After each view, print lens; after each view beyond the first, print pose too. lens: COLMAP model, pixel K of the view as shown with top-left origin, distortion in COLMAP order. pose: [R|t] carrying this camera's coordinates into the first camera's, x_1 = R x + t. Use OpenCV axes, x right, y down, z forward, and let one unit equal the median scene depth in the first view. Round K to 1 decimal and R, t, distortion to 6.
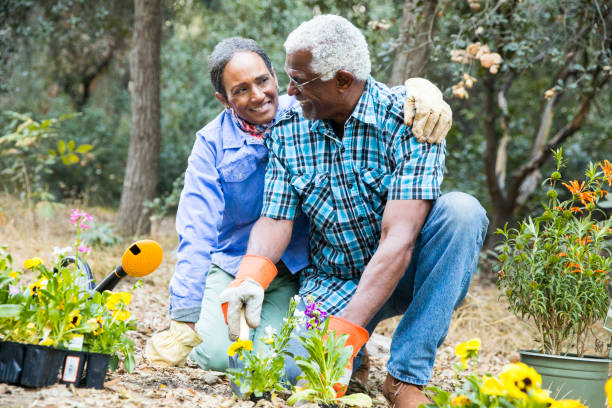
lens RADIAL K [[936.9, 0, 306.0], [0, 936.9, 202.1], [0, 0, 1]] dist [0.162781, 0.043569]
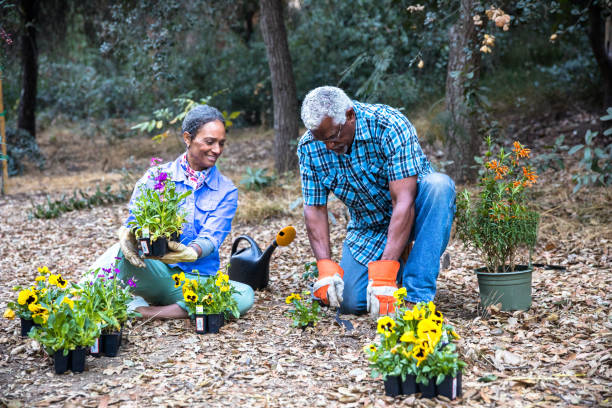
lens RADIAL K [[860.3, 0, 305.4], [0, 860.3, 205.3], [0, 0, 1]] dist [0.129034, 0.059009]
pose [[0.964426, -0.146396, -0.220117, 0.157688], [0.176903, 0.976147, 0.125868, -0.099755], [0.196440, -0.160330, 0.967319, -0.237272]]
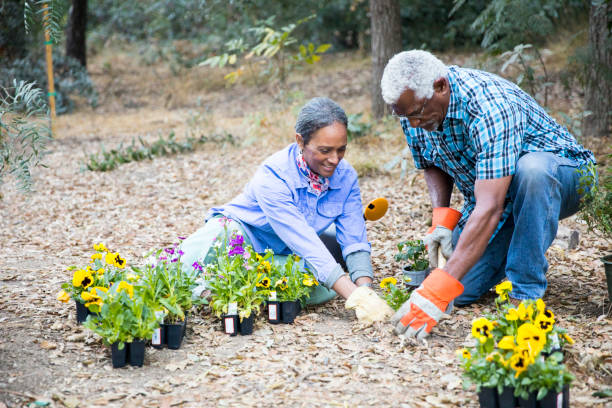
lens RADIAL K [[1080.8, 0, 304.9], [0, 1080.8, 203.2], [0, 0, 1]] dist [0.213999, 0.113547]
pose [[0.938220, -0.119031, -0.324922, 0.189132], [0.179261, 0.970347, 0.162146, -0.131485], [0.295987, -0.210375, 0.931737, -0.288403]]
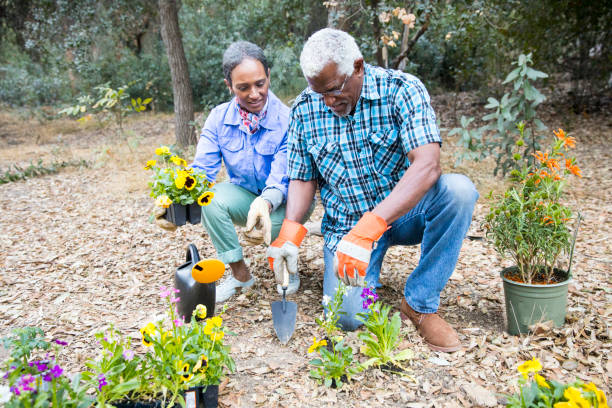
lens RADIAL K [[480.9, 0, 305.4], [0, 480.9, 204.3], [0, 0, 1]] dist [-0.064555, 0.082961]
pose [[0.985152, -0.168126, 0.034767, -0.041592], [0.152972, 0.951530, 0.266815, -0.096005], [-0.077941, -0.257535, 0.963120, 0.223450]]
